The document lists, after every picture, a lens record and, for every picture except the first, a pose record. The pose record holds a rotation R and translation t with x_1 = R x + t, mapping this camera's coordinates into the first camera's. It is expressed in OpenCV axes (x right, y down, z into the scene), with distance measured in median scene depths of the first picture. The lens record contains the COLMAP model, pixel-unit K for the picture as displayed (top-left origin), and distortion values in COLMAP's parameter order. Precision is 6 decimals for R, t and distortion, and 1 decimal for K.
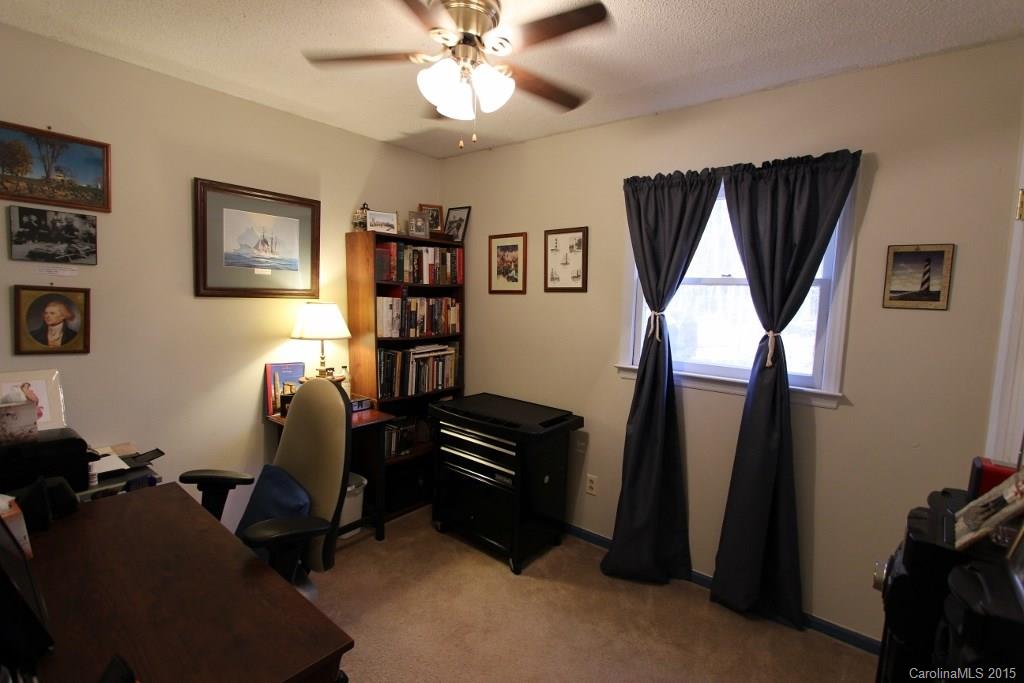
lens RADIAL K [[472.7, 0, 511.7], [0, 472.7, 335.6], [0, 0, 1]] dist [-0.015561, 0.001137]
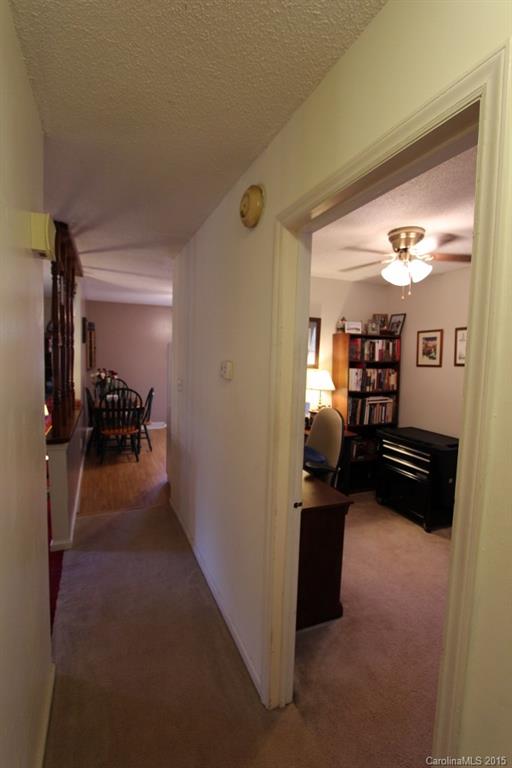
lens RADIAL K [[354.5, 0, 253.6], [0, 354.5, 381.9], [0, 0, 1]] dist [-0.015561, 0.001137]
pose [[0.884602, 0.027301, -0.465547, 0.025719], [-0.041164, 0.998959, -0.019635, 0.011649], [0.464527, 0.036533, 0.884805, -0.360708]]
